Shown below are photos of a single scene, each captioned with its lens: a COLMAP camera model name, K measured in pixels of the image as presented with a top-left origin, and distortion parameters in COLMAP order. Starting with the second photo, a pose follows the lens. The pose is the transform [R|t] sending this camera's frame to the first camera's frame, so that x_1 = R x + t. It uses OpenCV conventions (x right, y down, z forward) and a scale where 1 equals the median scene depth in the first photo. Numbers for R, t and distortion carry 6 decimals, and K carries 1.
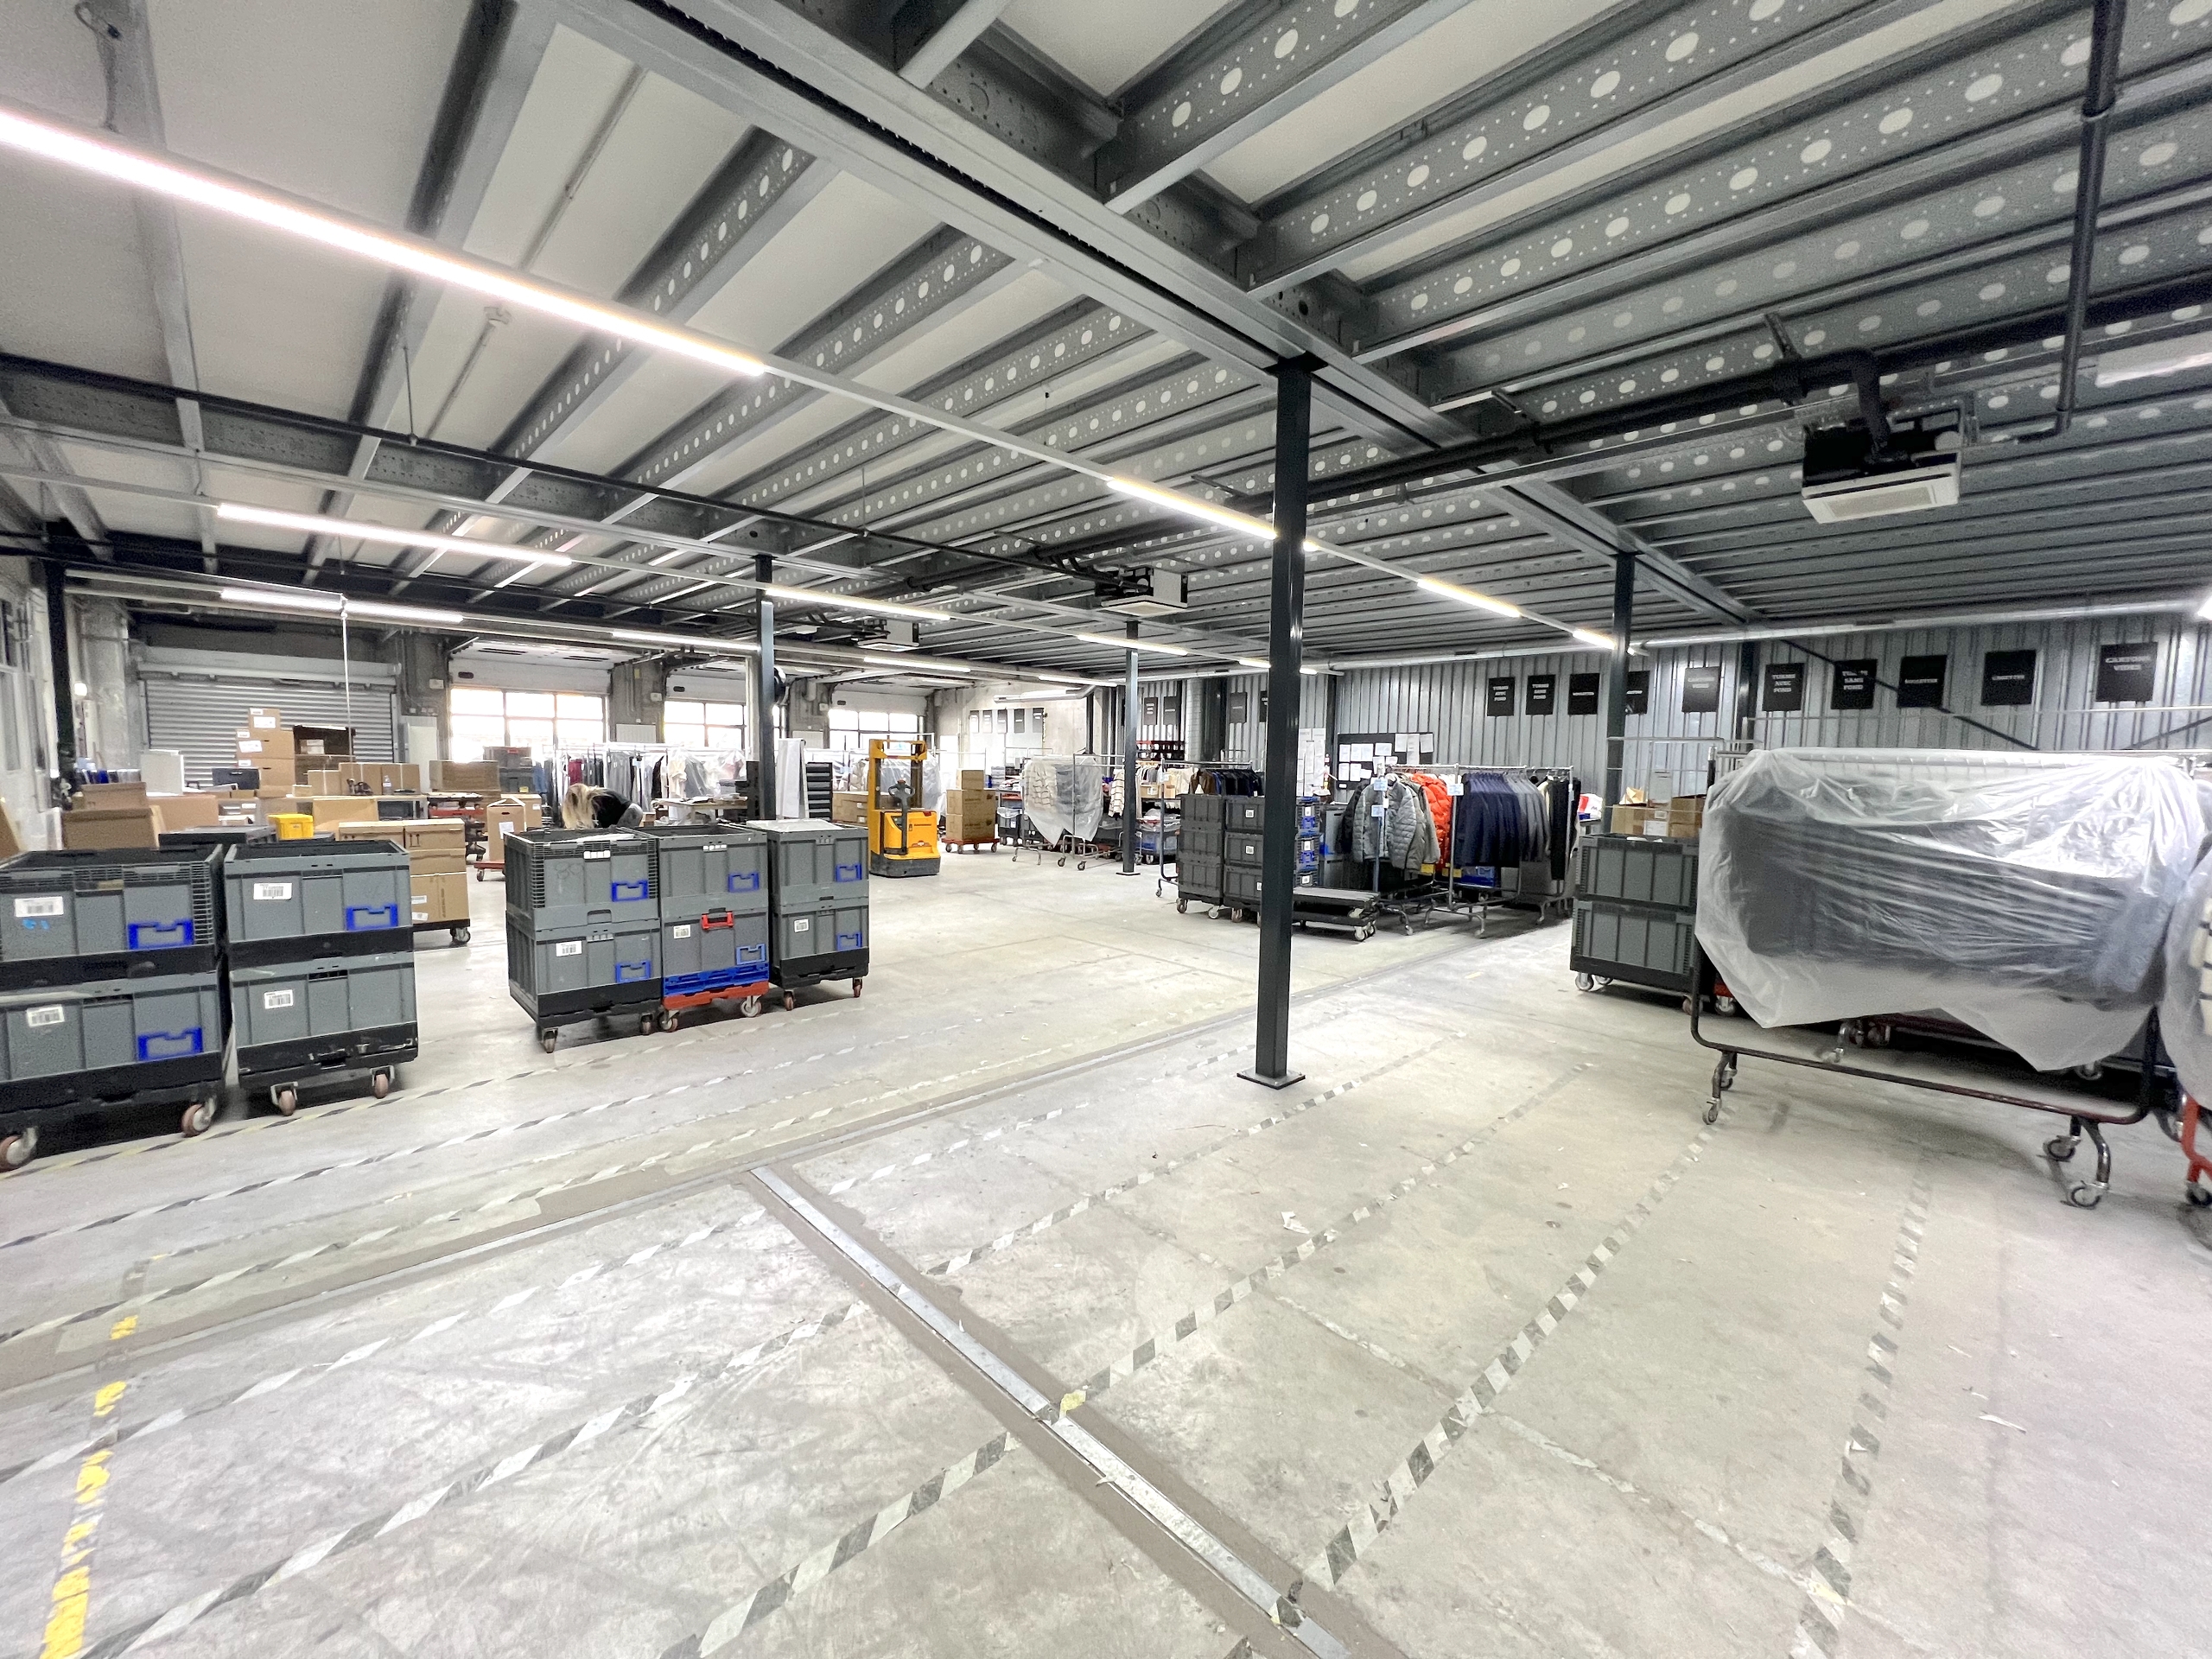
lens RADIAL K [[883.9, 0, 1105.9], [0, 883.9, 828.3], [0, 0, 1]] dist [0.001037, -0.000074]
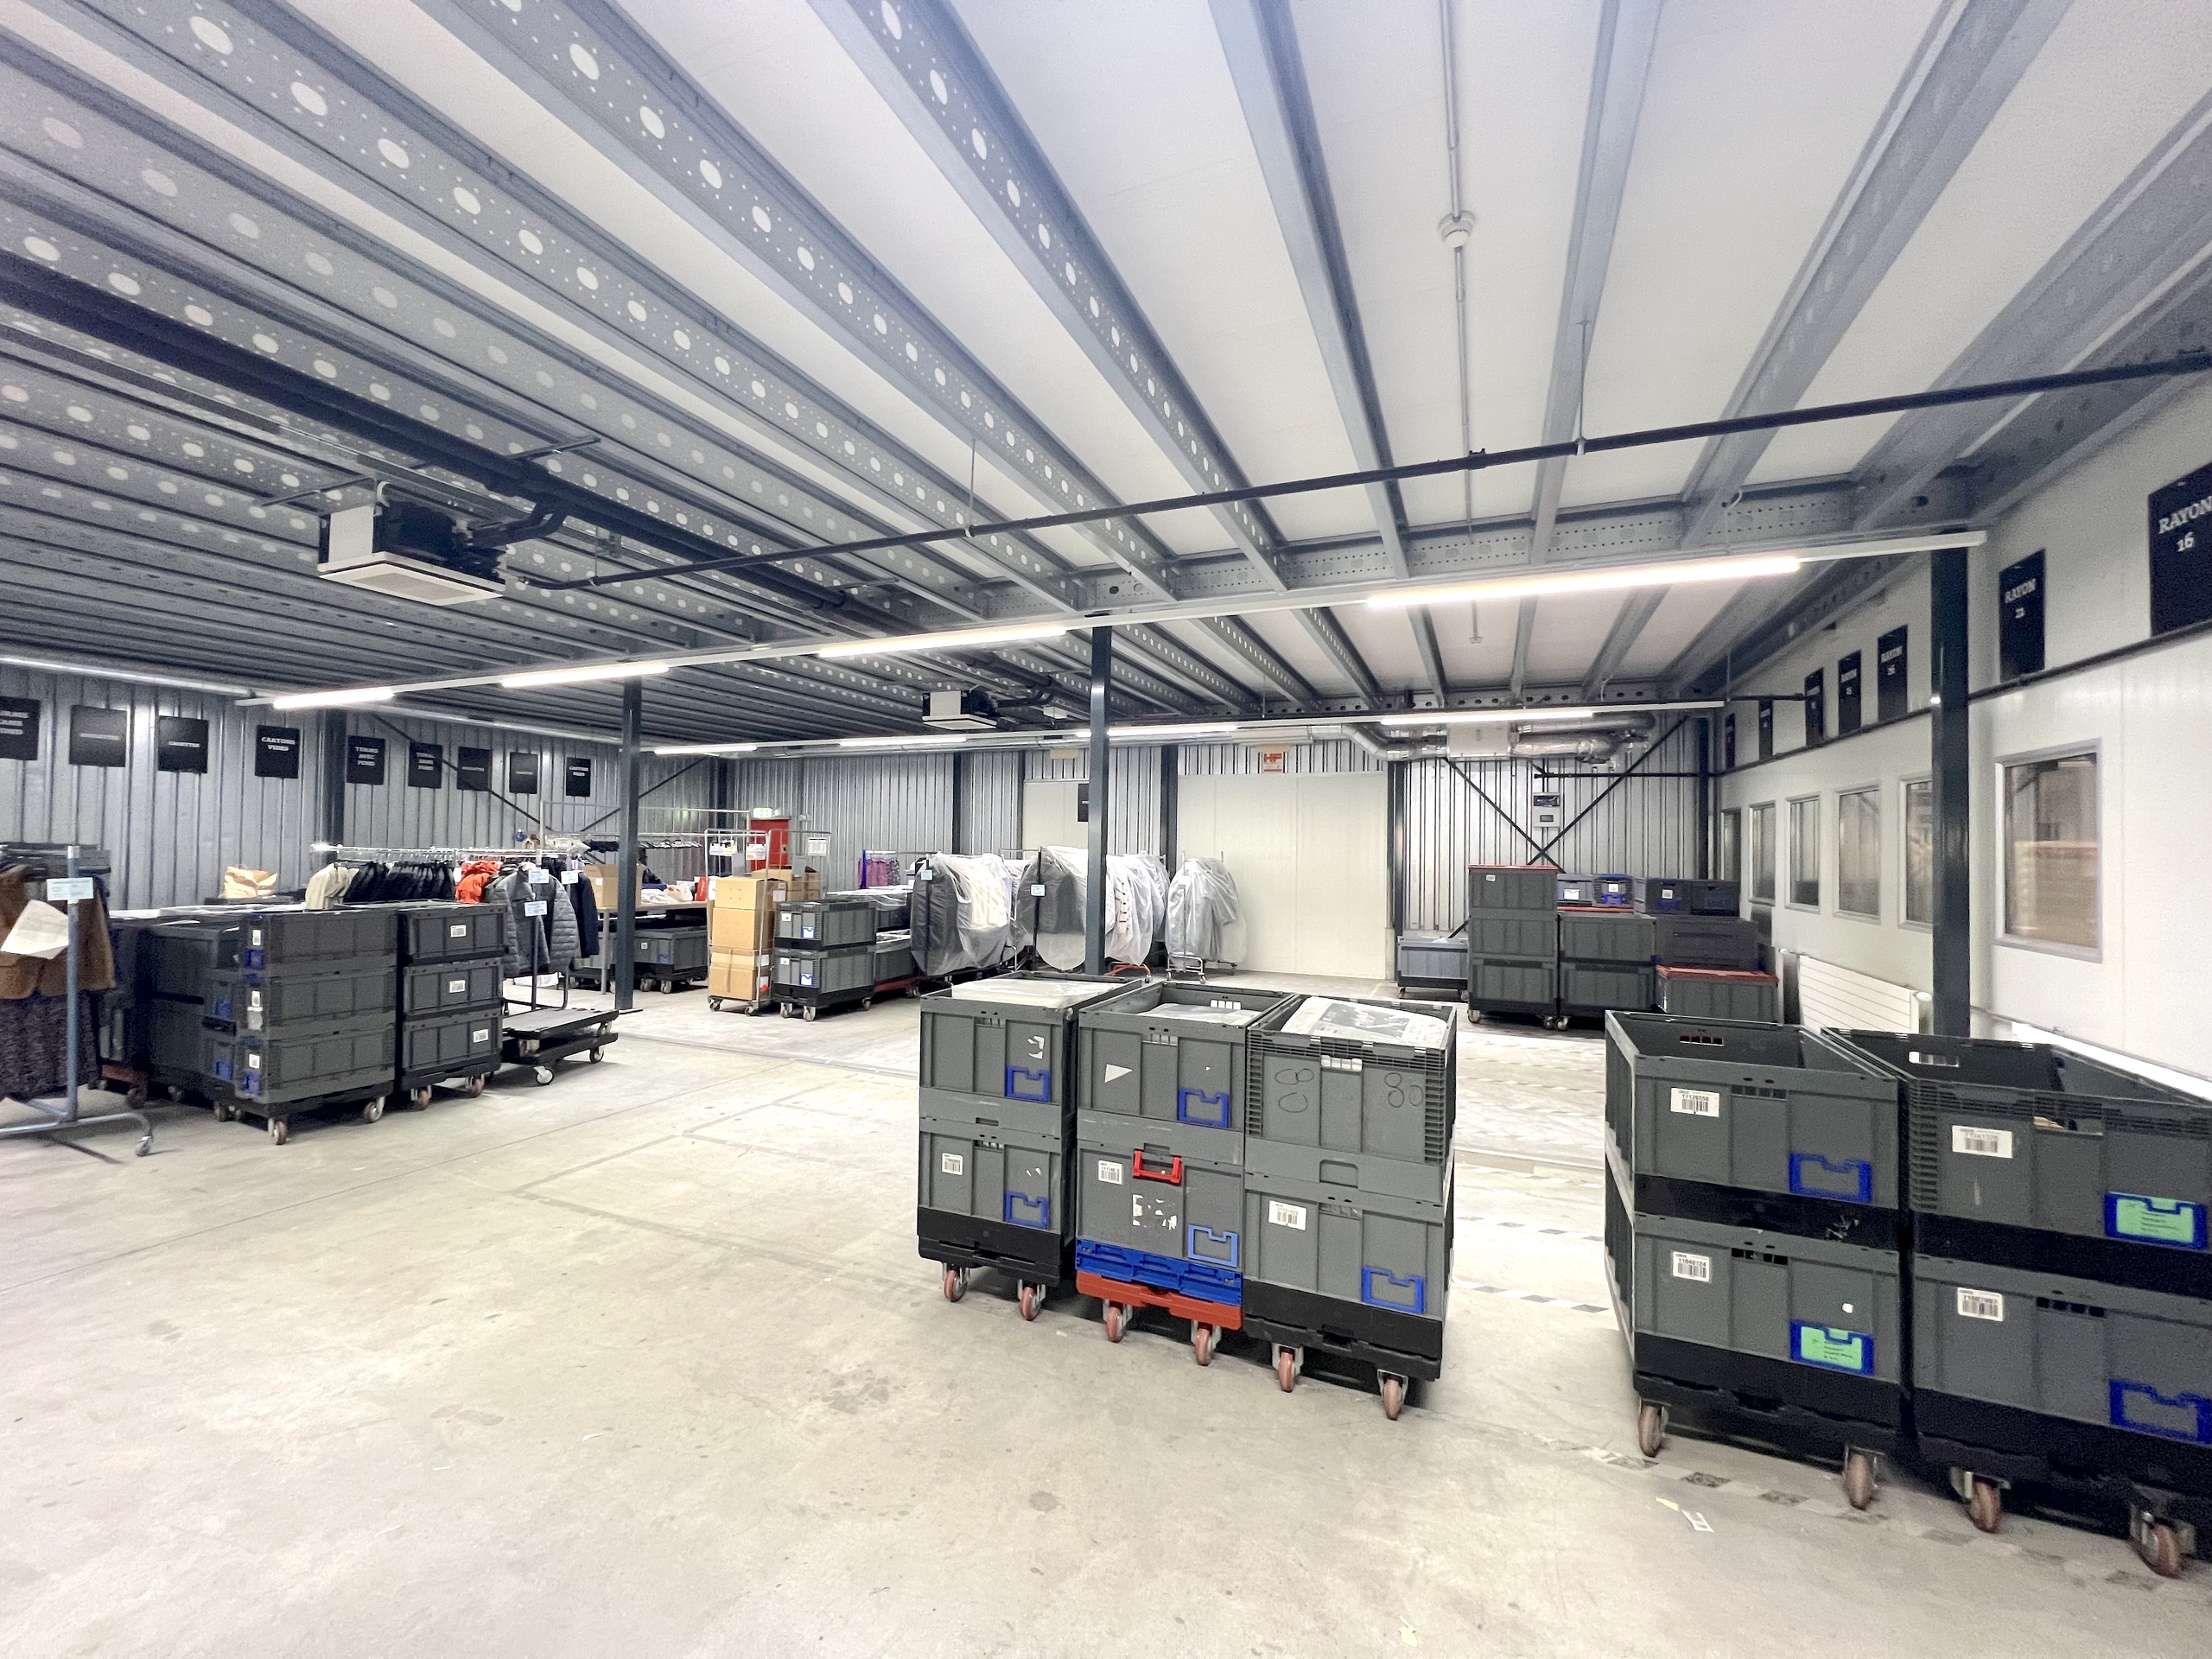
lens RADIAL K [[883.9, 0, 1107.2], [0, 883.9, 832.2], [0, 0, 1]] dist [0.001037, -0.000074]
pose [[-0.390205, -0.007397, 0.920698, -0.546250], [0.047833, 0.998455, 0.028294, -0.074060], [-0.919485, 0.055080, -0.389248, 0.696783]]
